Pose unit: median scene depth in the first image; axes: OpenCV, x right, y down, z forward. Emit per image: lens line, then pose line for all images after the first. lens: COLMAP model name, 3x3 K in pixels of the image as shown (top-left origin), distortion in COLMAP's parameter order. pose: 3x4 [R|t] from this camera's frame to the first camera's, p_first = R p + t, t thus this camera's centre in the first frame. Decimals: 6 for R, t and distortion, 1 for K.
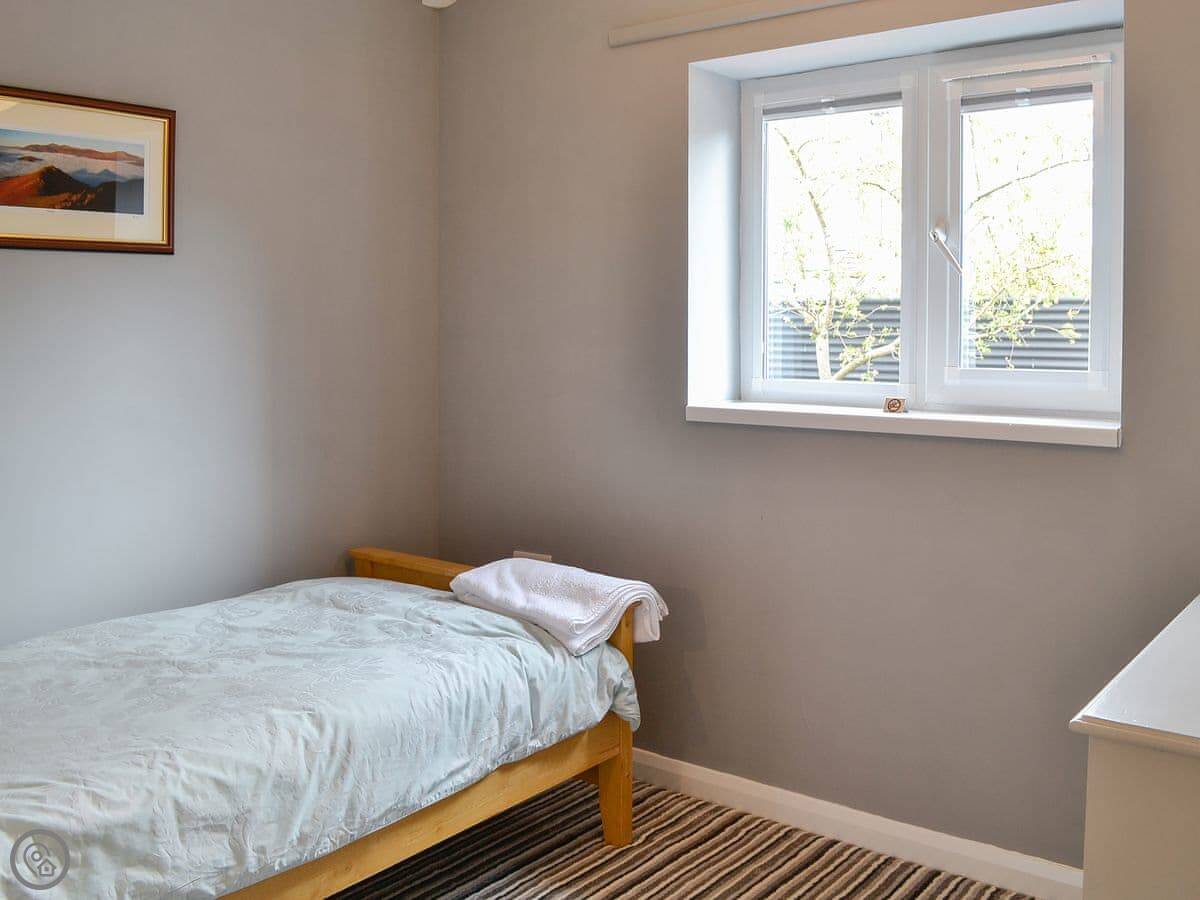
lens RADIAL K [[1142.5, 0, 602.6], [0, 1142.5, 371.0], [0, 0, 1]] dist [-0.081313, 0.013420]
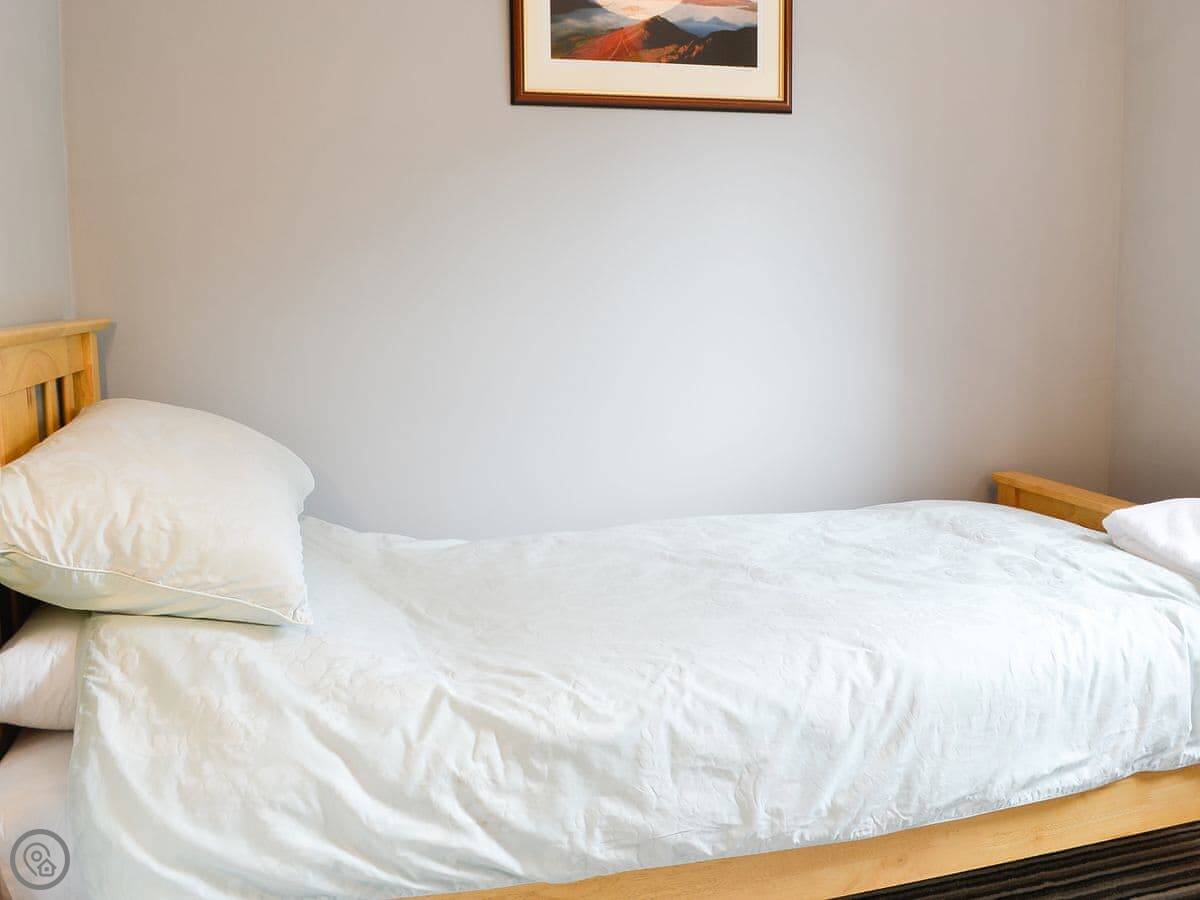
lens RADIAL K [[1130.6, 0, 601.6], [0, 1130.6, 379.4], [0, 0, 1]] dist [-0.076042, 0.004145]
pose [[0.817310, 0.059972, -0.573069, 0.018953], [-0.026555, 0.997432, 0.066509, 0.070952], [0.575586, -0.039140, 0.816804, 0.275138]]
